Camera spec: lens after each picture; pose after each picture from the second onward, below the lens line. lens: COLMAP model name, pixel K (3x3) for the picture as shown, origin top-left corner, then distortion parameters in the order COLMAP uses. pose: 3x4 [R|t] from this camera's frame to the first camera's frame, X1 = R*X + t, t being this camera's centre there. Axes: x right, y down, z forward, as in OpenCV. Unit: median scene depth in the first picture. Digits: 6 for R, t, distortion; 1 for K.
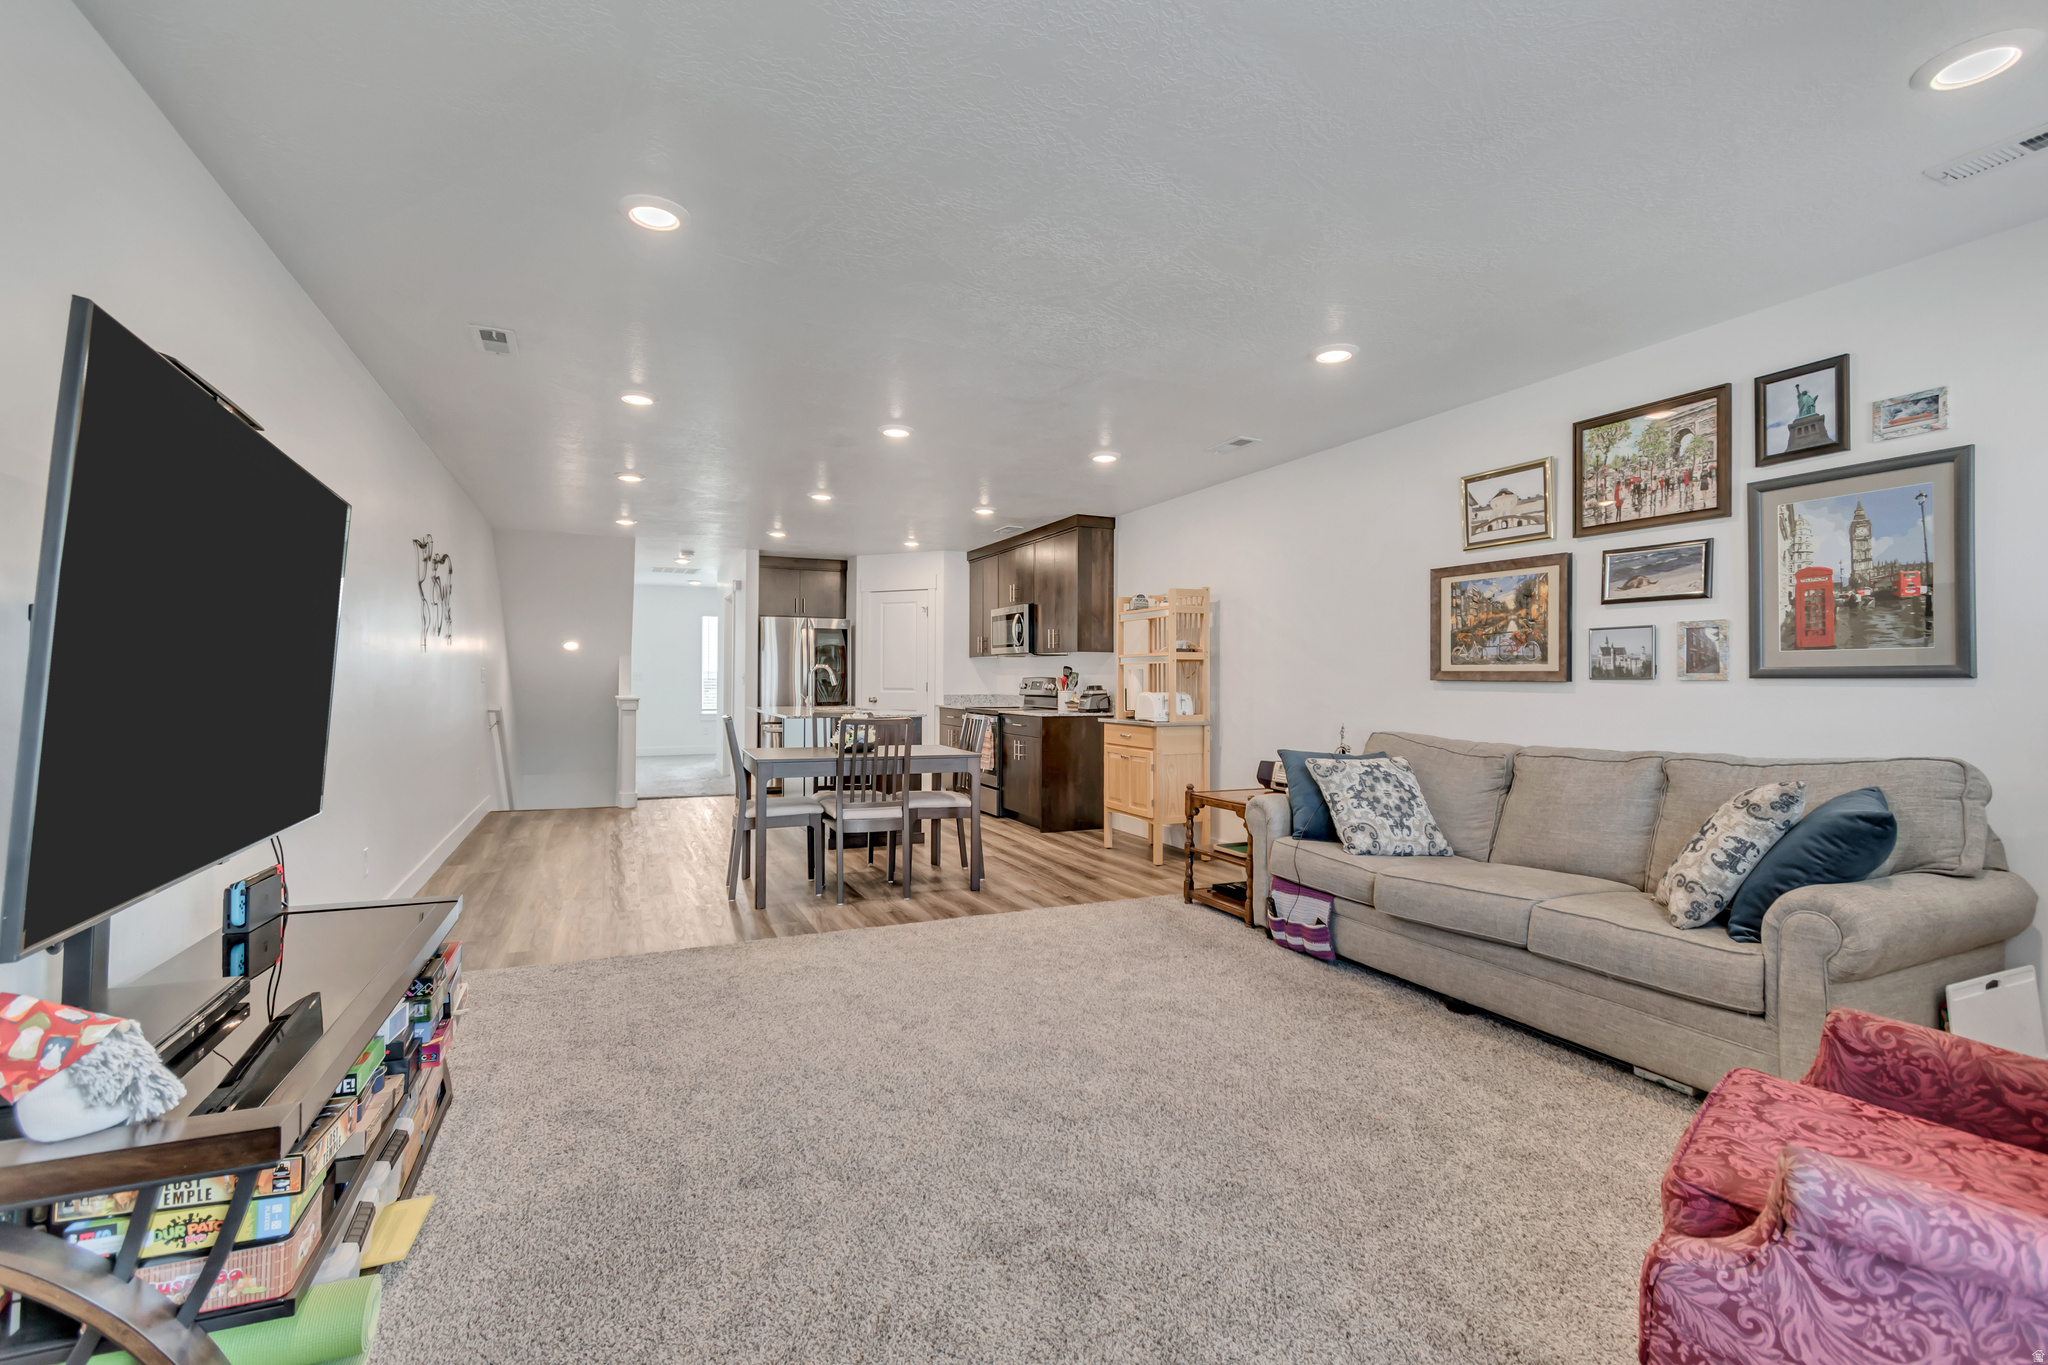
lens RADIAL K [[917.2, 0, 1024.0], [0, 917.2, 682.5], [0, 0, 1]] dist [-0.000108, 0.000668]
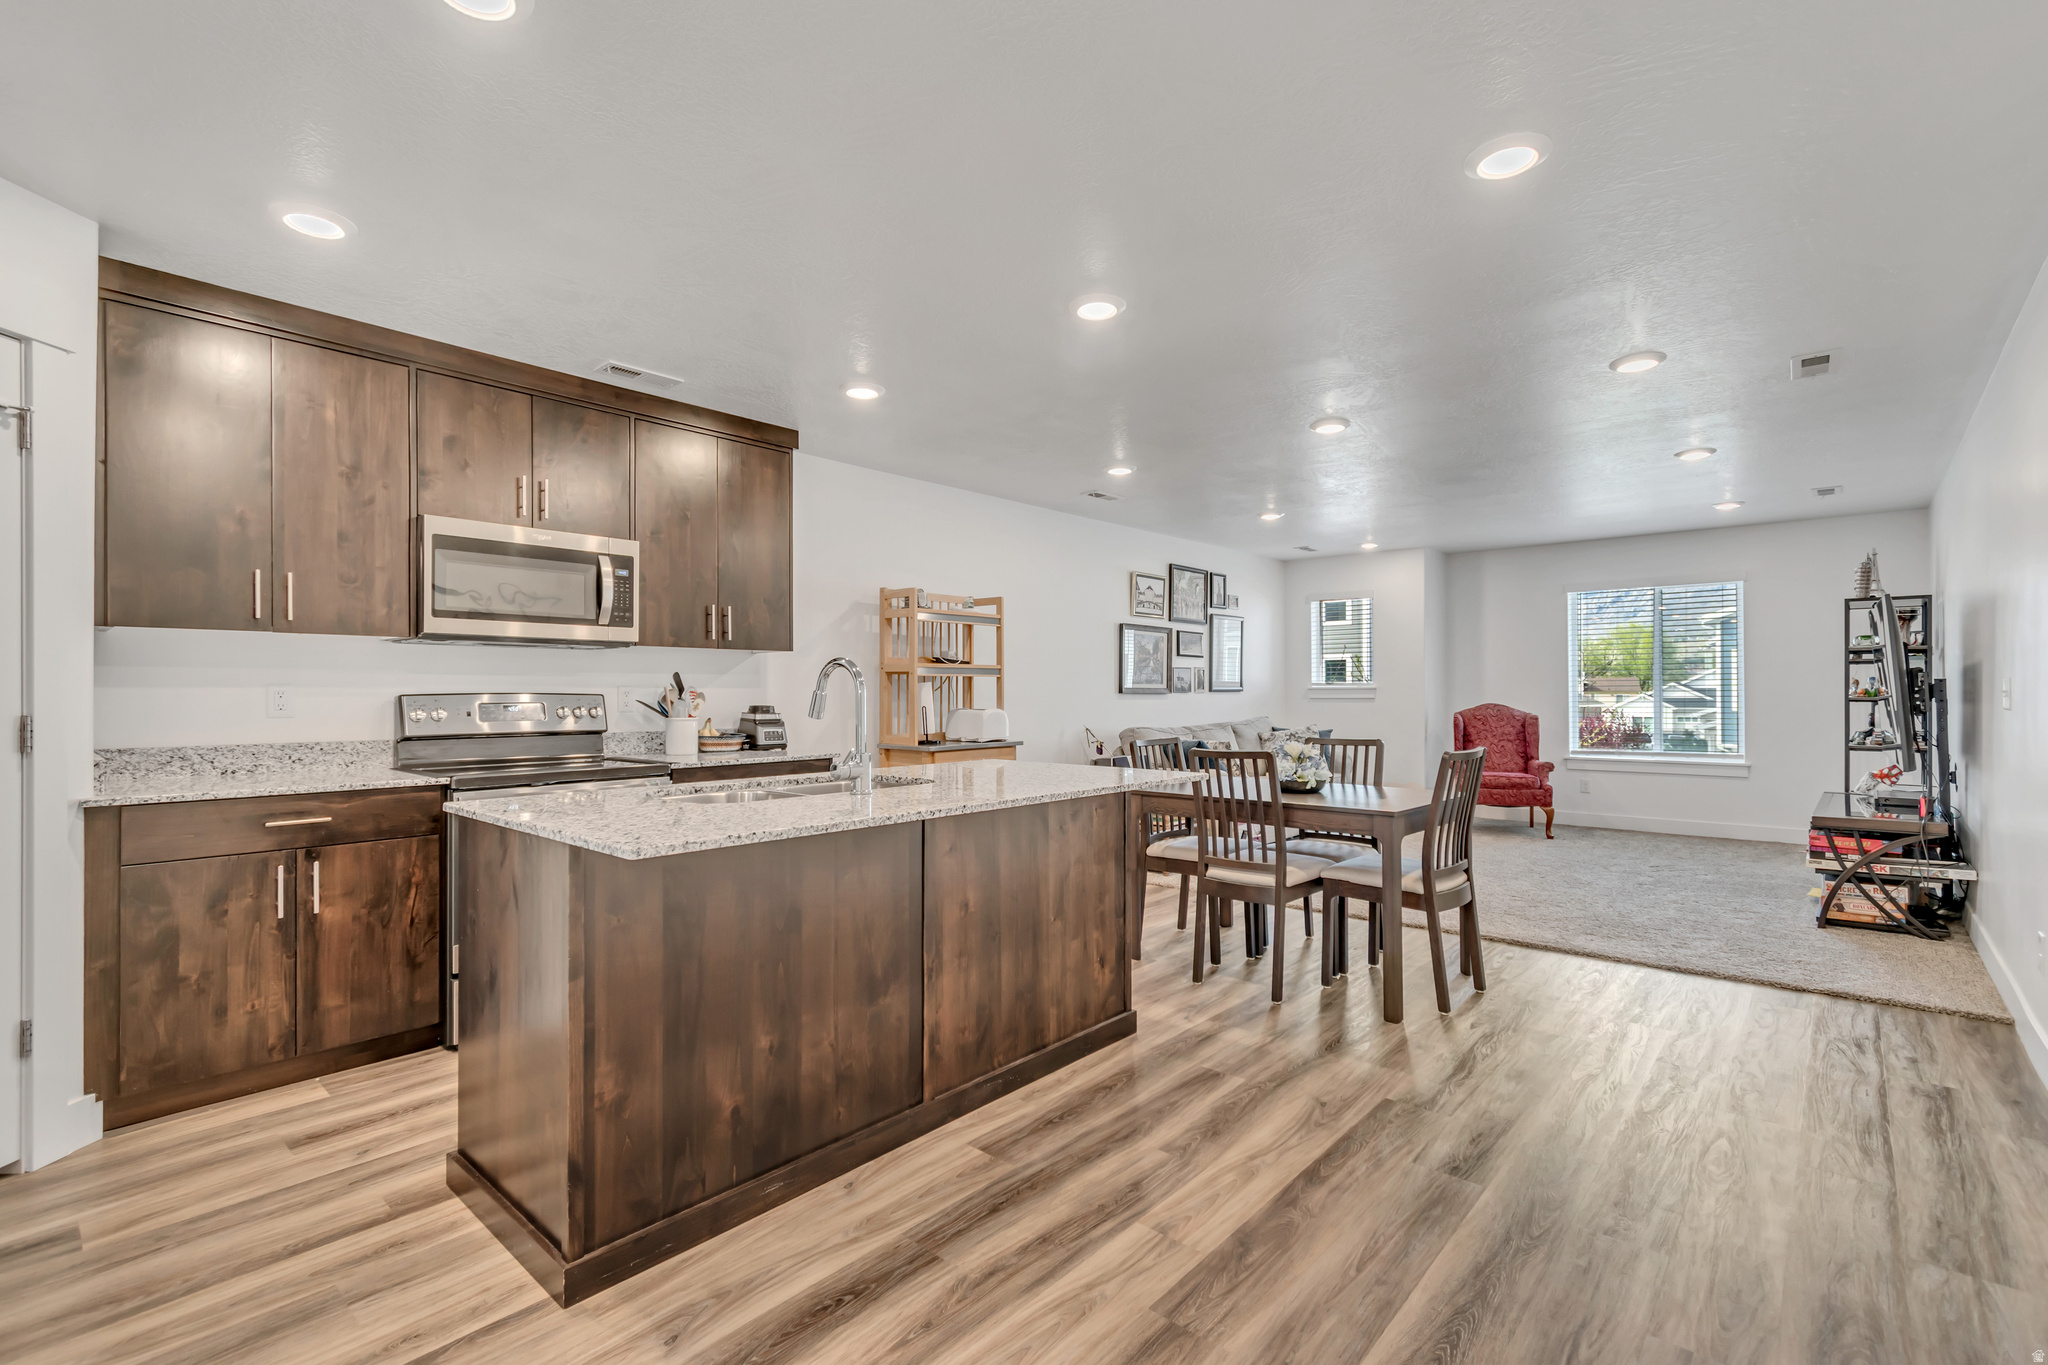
lens RADIAL K [[917.2, 0, 1024.0], [0, 917.2, 682.5], [0, 0, 1]] dist [-0.000108, 0.000668]
pose [[-0.405685, 0.006961, 0.913986, -1.041705], [0.005047, 0.999973, -0.005375, -0.014966], [-0.913999, 0.002432, -0.405709, 2.011328]]
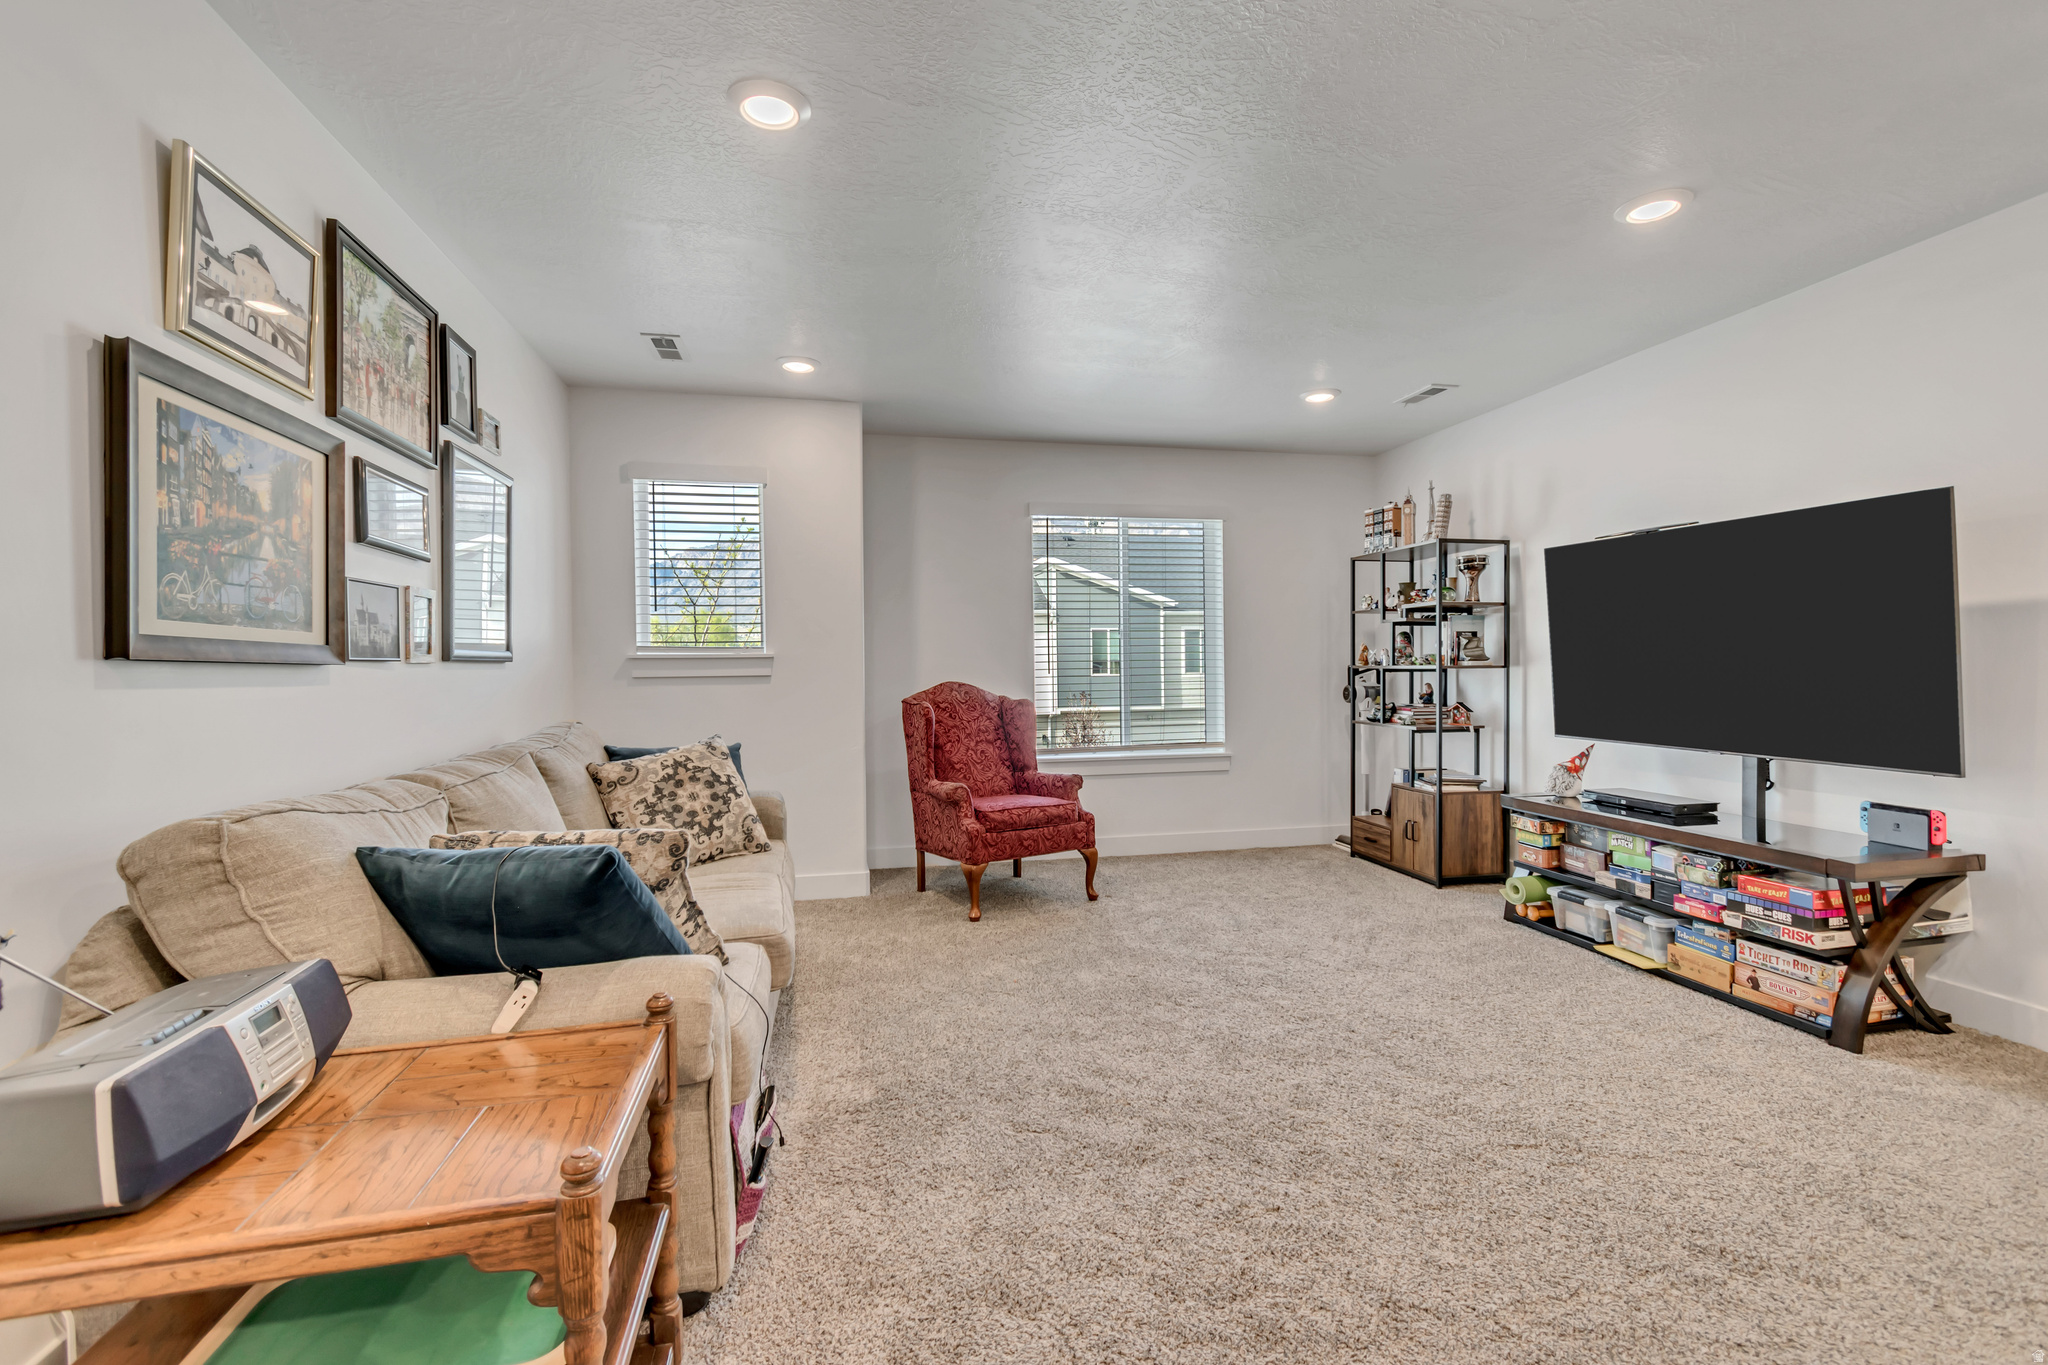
lens RADIAL K [[908.2, 0, 1031.8], [0, 908.2, 675.6], [0, 0, 1]] dist [0.000616, 0.000354]
pose [[-0.978767, 0.003782, 0.204942, 0.048690], [0.006776, 0.999880, 0.013912, 0.000857], [-0.204865, 0.015005, -0.978675, 1.415172]]
